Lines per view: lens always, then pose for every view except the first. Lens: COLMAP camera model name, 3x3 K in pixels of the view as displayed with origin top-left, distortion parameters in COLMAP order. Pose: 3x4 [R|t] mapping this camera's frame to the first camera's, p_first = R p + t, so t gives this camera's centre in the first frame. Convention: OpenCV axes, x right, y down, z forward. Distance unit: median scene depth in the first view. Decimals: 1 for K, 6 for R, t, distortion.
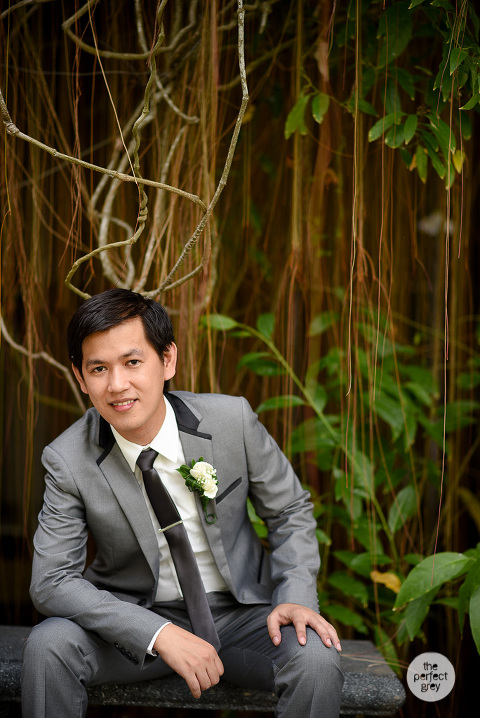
lens RADIAL K [[1700.1, 0, 240.7], [0, 1700.1, 360.1], [0, 0, 1]] dist [0.034342, 0.000000]
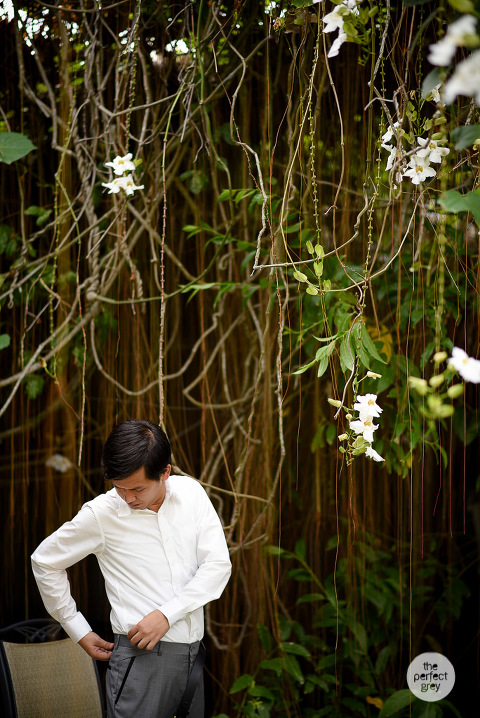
lens RADIAL K [[1700.1, 0, 240.4], [0, 1700.1, 356.6], [0, 0, 1]] dist [0.034342, 0.000000]
pose [[0.999714, -0.022582, -0.007873, -0.027556], [0.022146, 0.998419, -0.051654, -0.128754], [0.009027, 0.051465, 0.998634, -0.706443]]
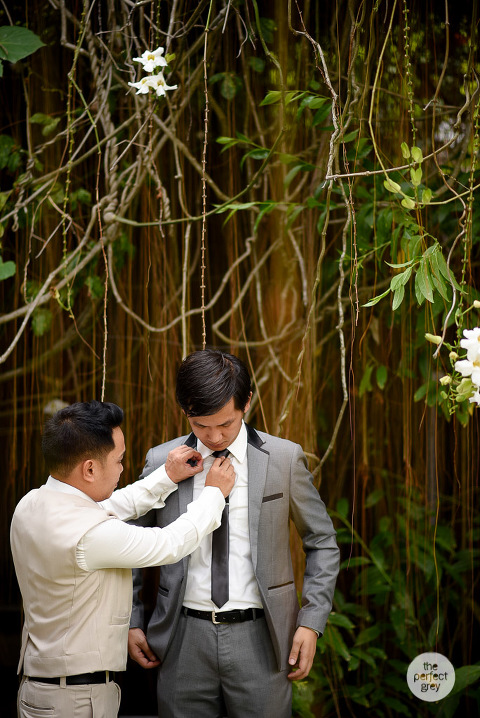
lens RADIAL K [[1700.1, 0, 238.8], [0, 1700.1, 362.0], [0, 0, 1]] dist [0.034342, 0.000000]
pose [[0.999491, -0.021909, 0.023188, -0.108576], [0.022236, 0.999655, -0.013953, -0.131890], [-0.022874, 0.014461, 0.999634, -0.495960]]
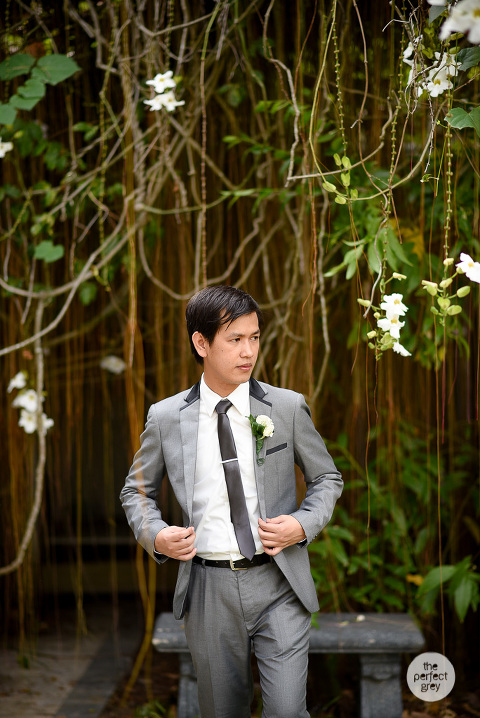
lens RADIAL K [[1700.1, 0, 239.2], [0, 1700.1, 363.3], [0, 0, 1]] dist [0.034342, 0.000000]
pose [[0.997920, -0.047666, -0.043410, -0.012041], [0.048224, 0.998766, 0.011890, -0.130654], [0.042789, -0.013959, 0.998987, -0.809079]]
